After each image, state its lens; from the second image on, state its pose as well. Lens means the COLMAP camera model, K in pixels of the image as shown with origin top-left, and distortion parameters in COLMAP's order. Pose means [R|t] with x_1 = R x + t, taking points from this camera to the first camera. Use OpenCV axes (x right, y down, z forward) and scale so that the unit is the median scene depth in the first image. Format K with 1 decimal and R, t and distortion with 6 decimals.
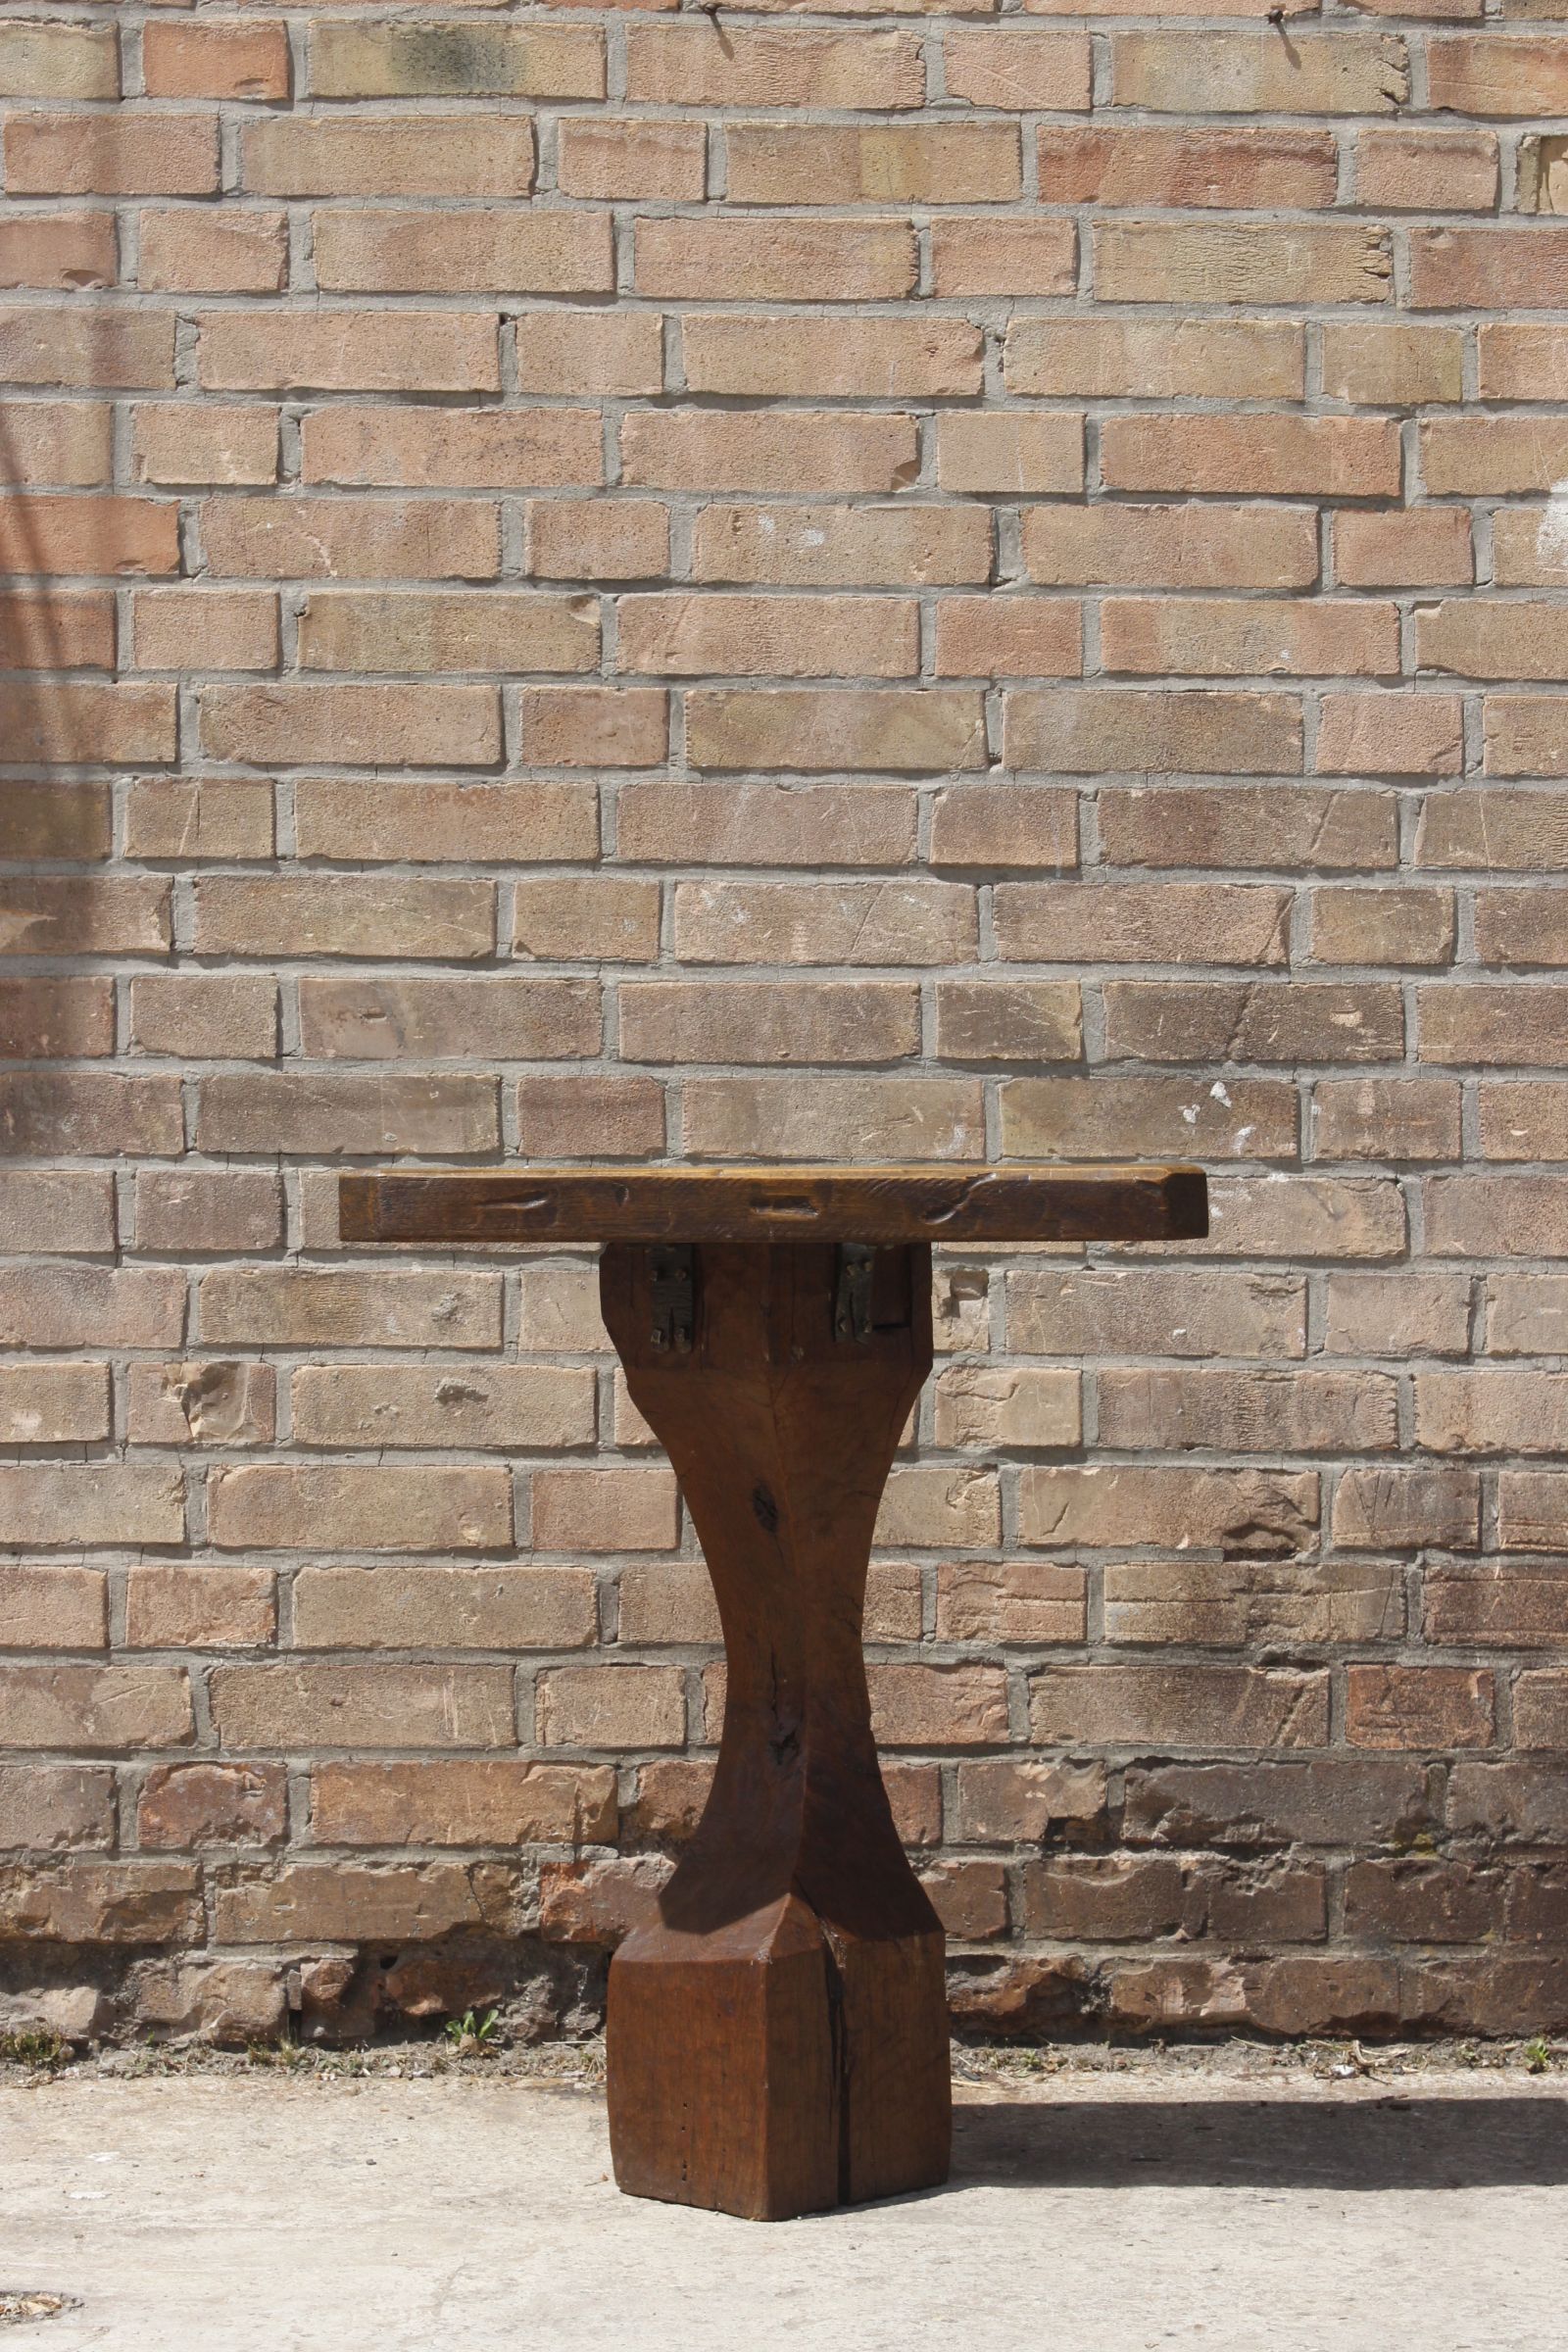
lens RADIAL K [[4832.5, 0, 786.1], [0, 4832.5, 1197.8], [0, 0, 1]] dist [0.029558, 0.000000]
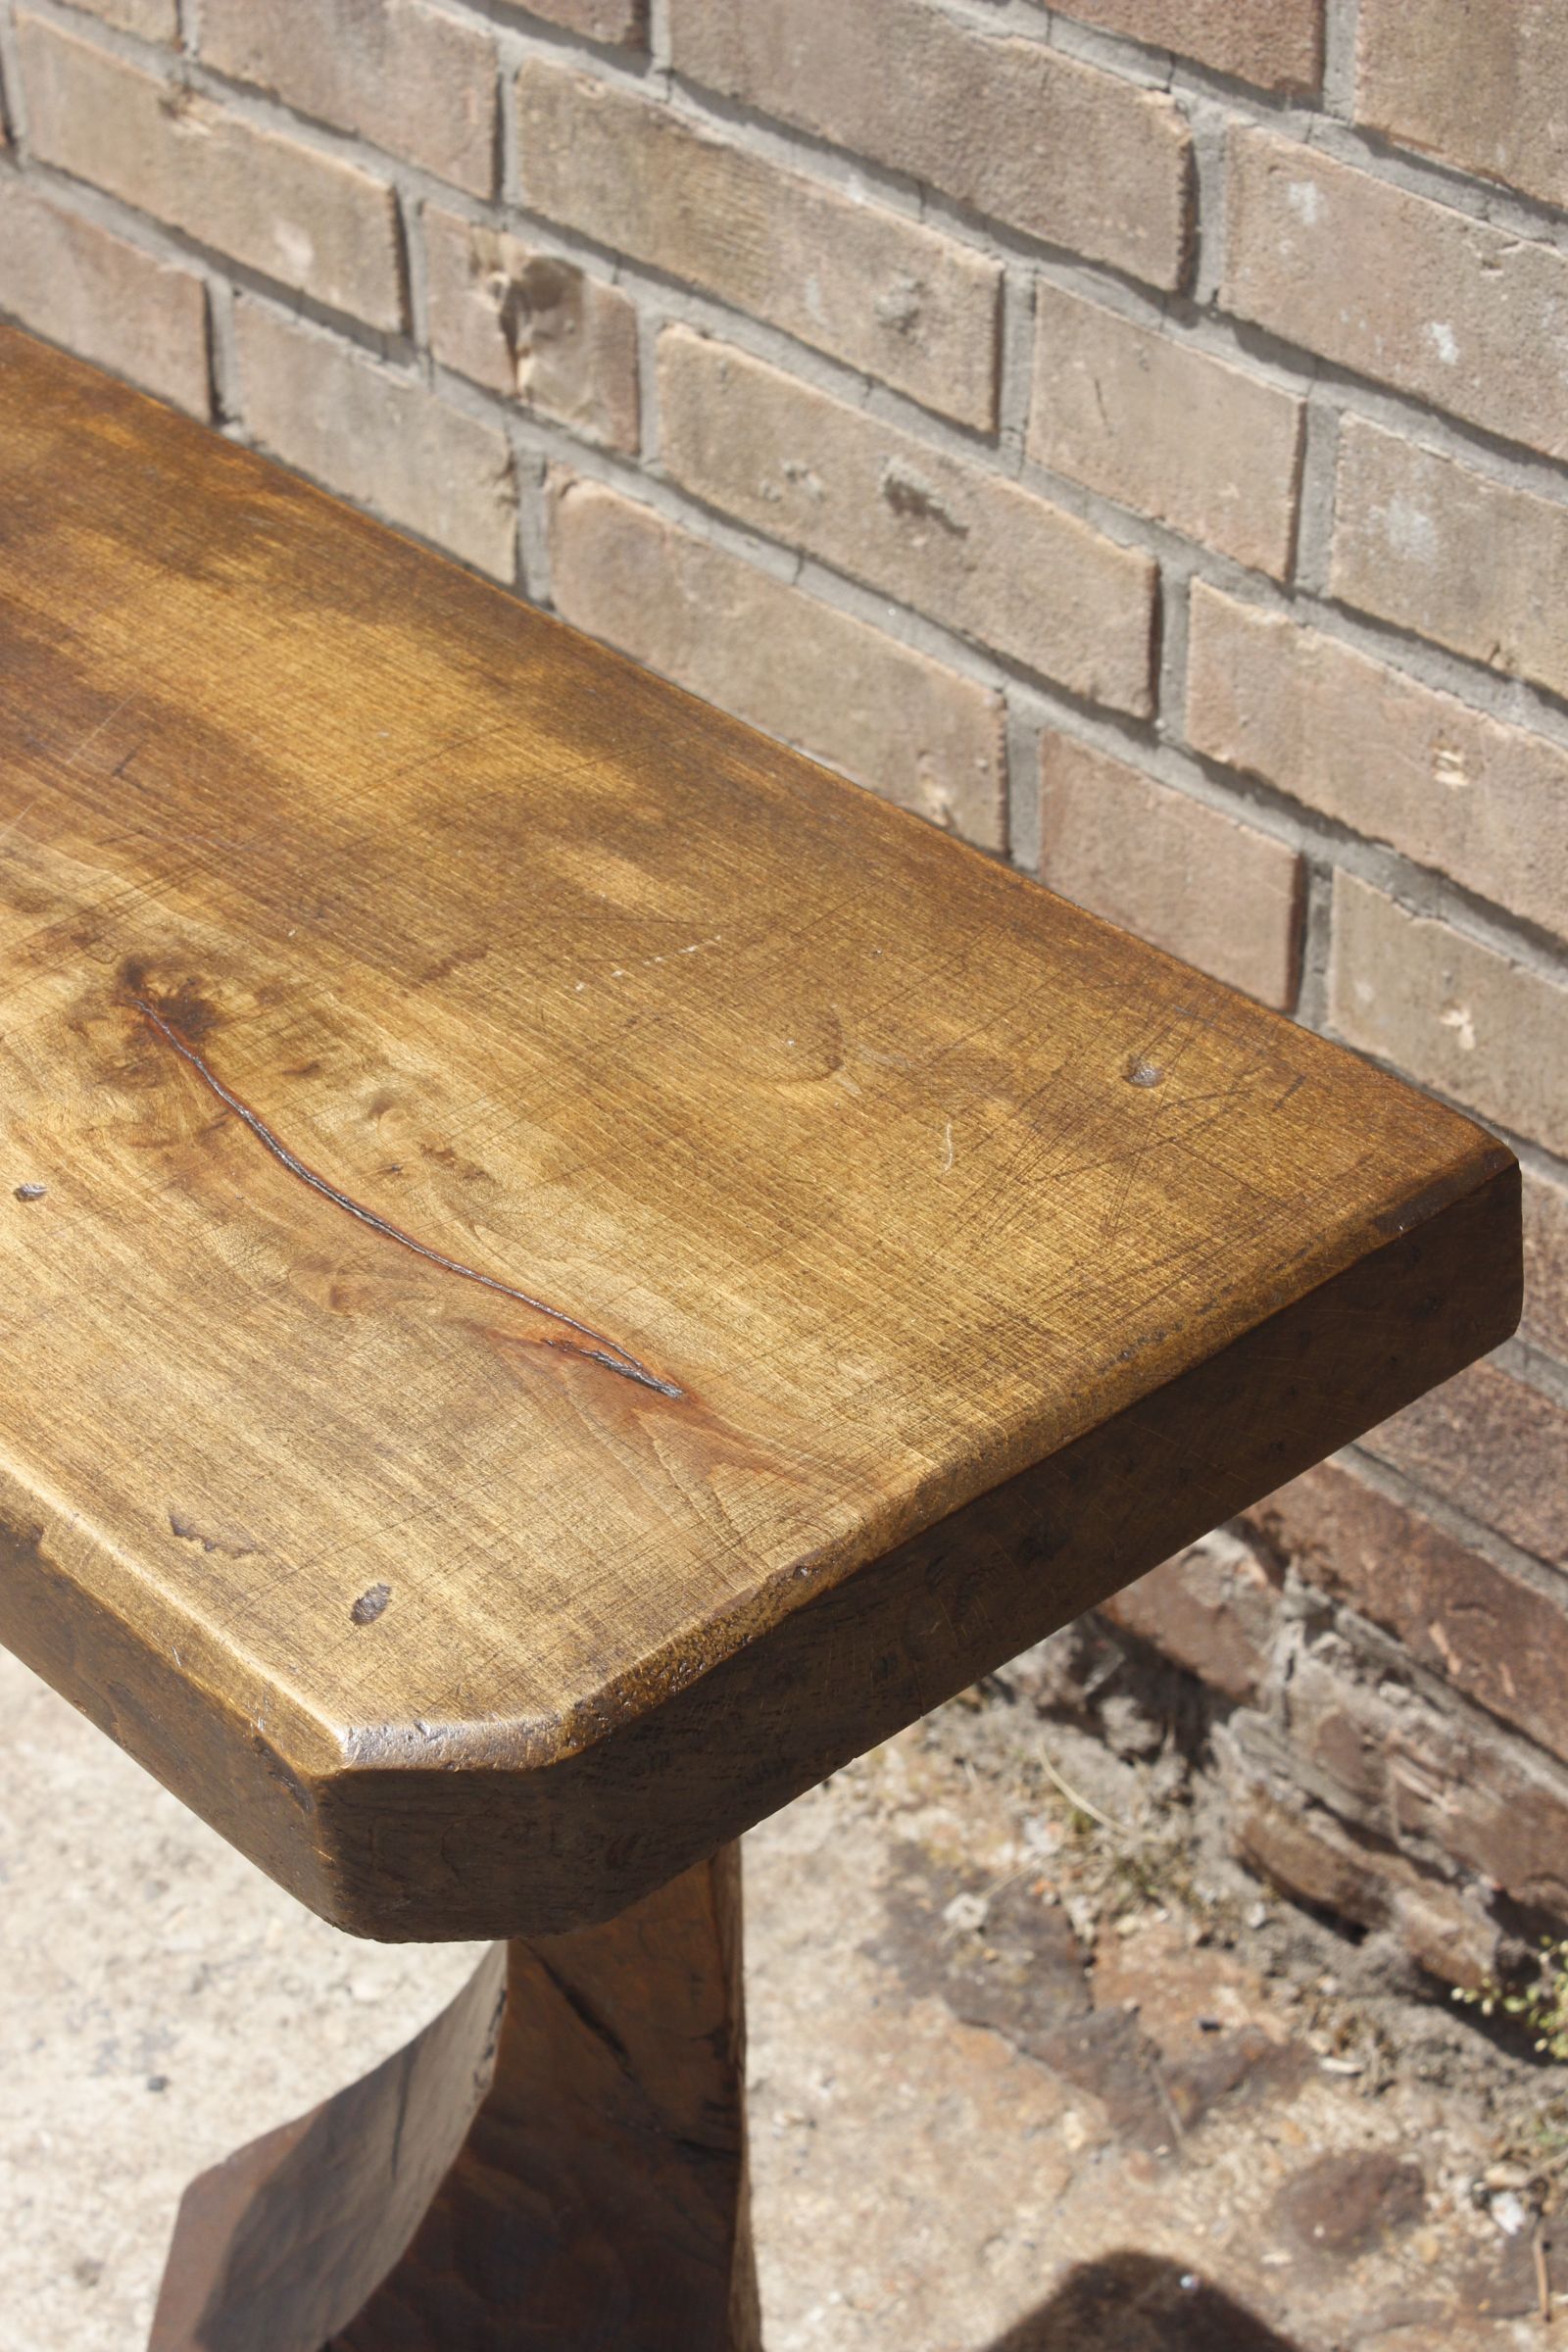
lens RADIAL K [[4803.0, 0, 808.3], [0, 4803.0, 1176.1], [0, 0, 1]] dist [0.049743, 0.000000]
pose [[0.663054, 0.431994, -0.611344, 0.208128], [0.020697, 0.805788, 0.591842, -0.160818], [0.748286, -0.405076, 0.525340, 0.747684]]
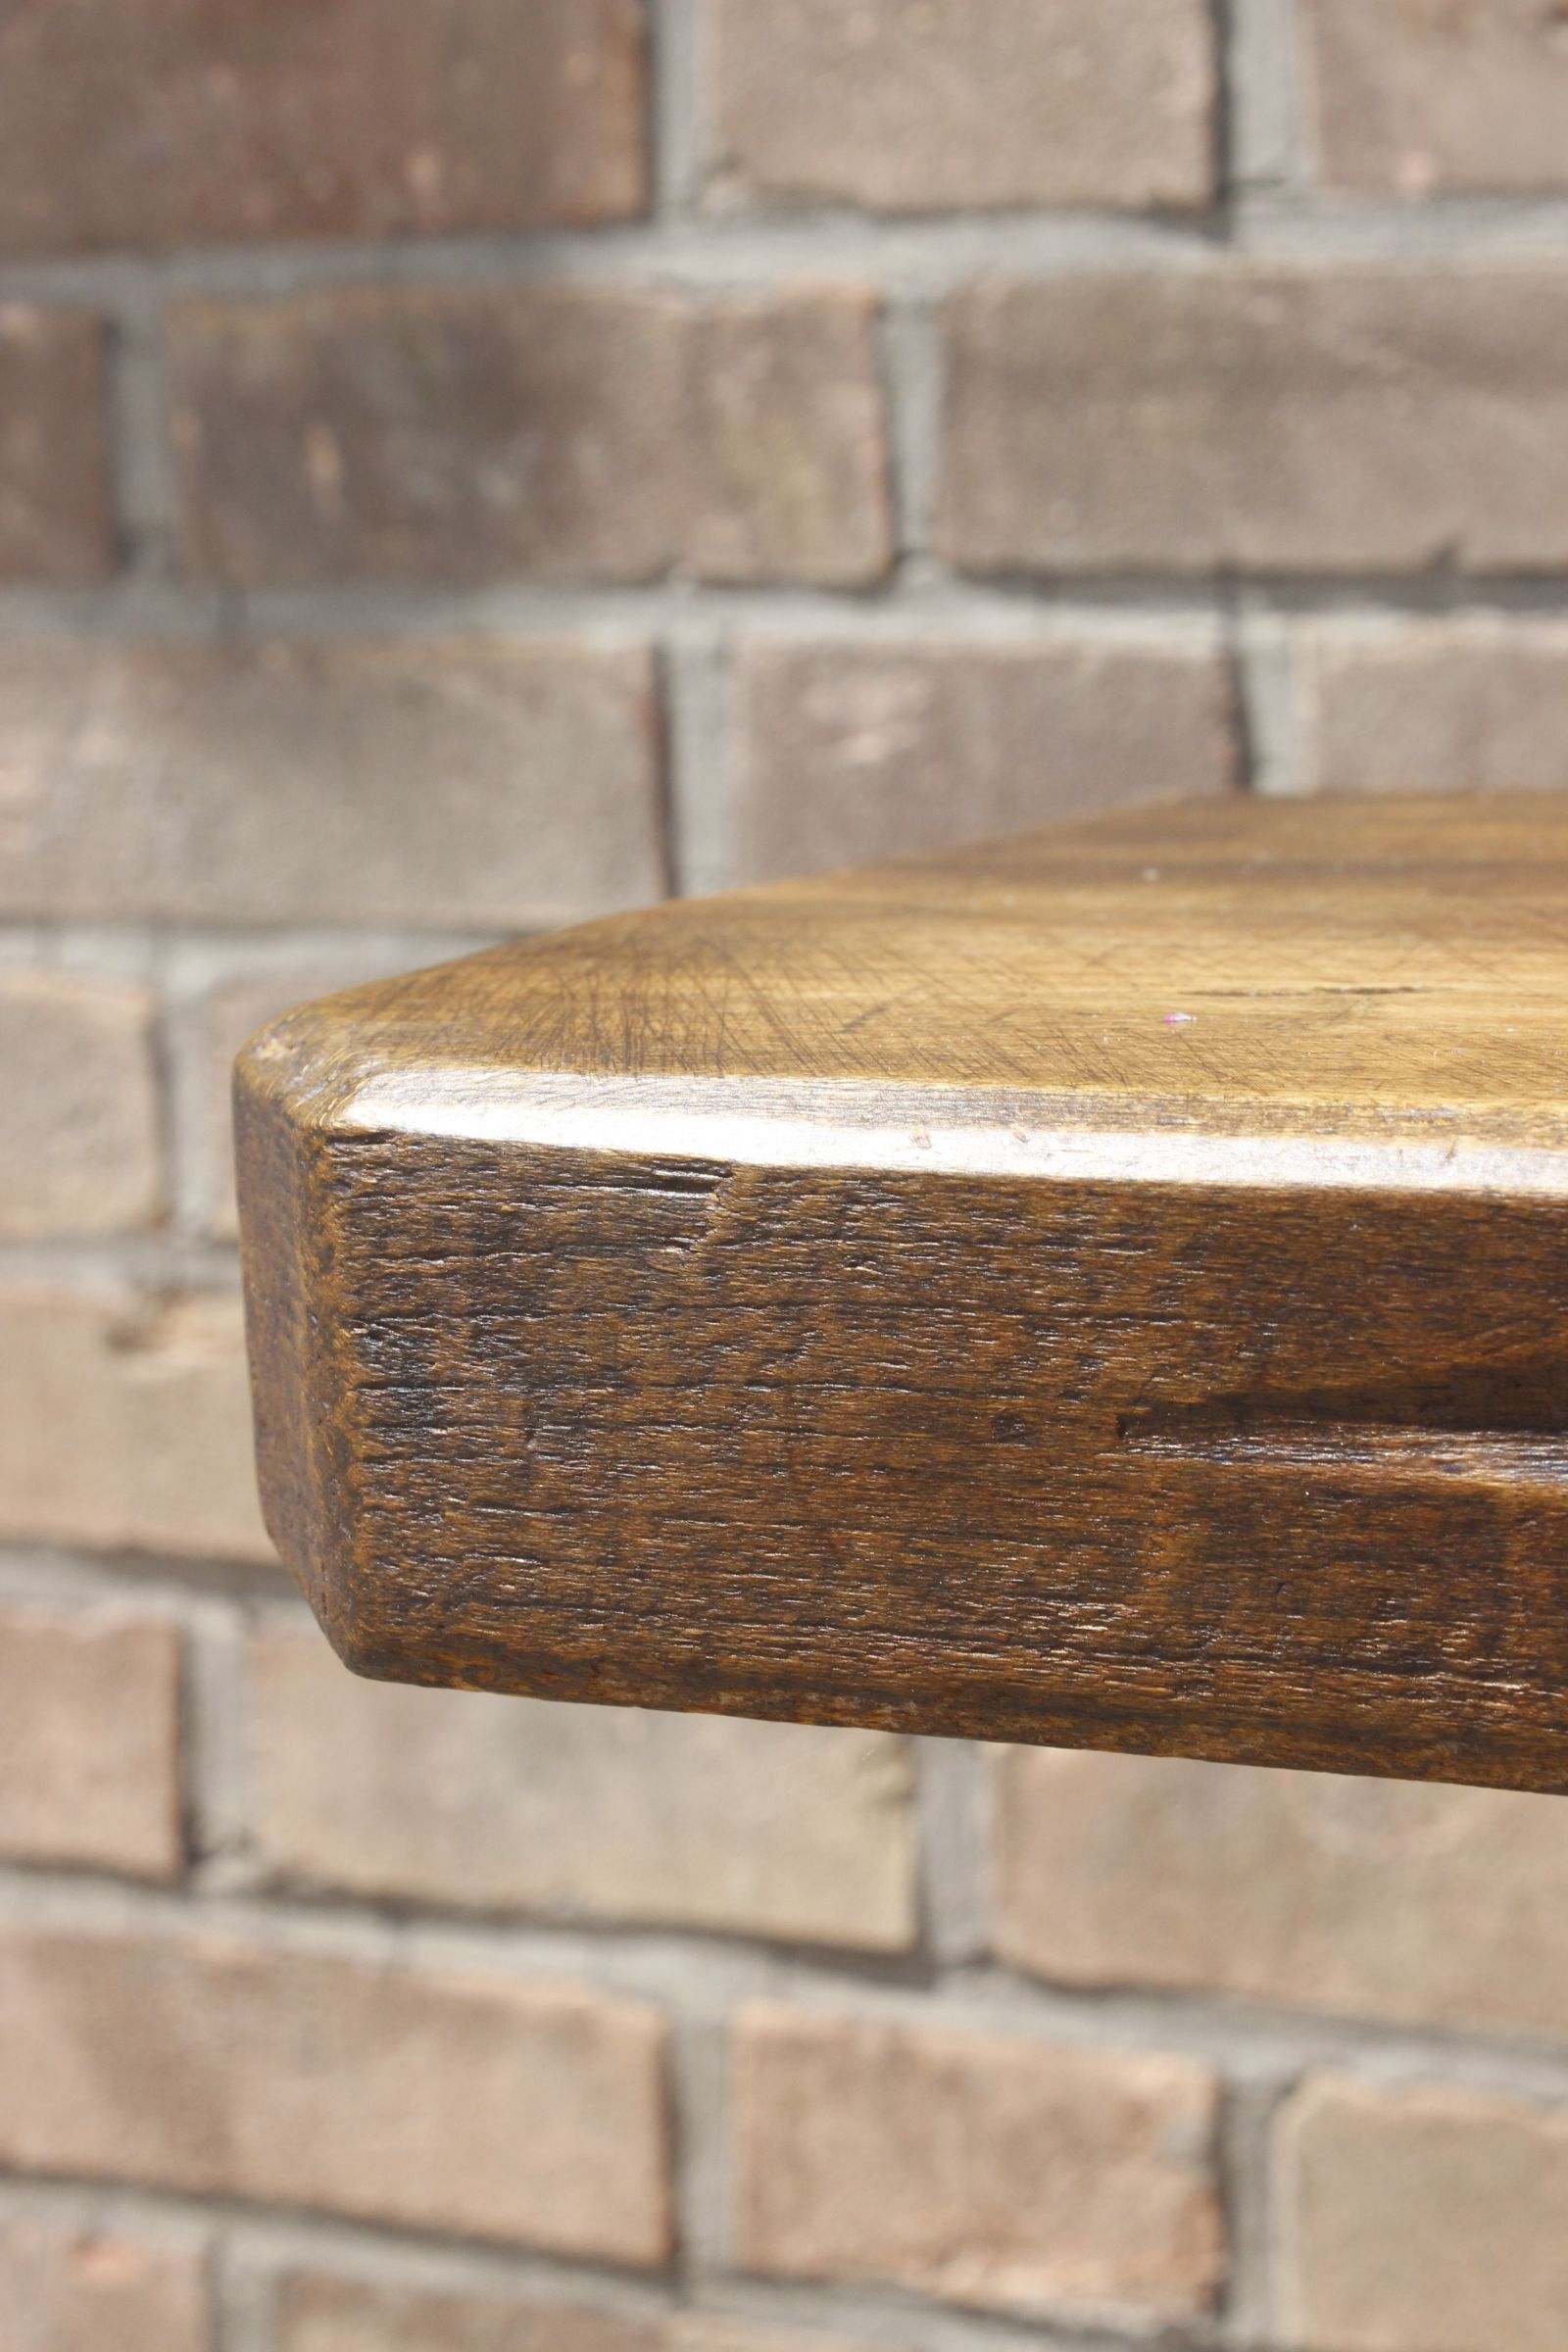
lens RADIAL K [[4529.0, 0, 836.0], [0, 4529.0, 1172.9], [0, 0, 1]] dist [0.034857, 0.000000]
pose [[0.920745, 0.042696, -0.387821, -0.026470], [0.022021, 0.986723, 0.160911, -0.017011], [0.389542, -0.156699, 0.907580, 0.759926]]
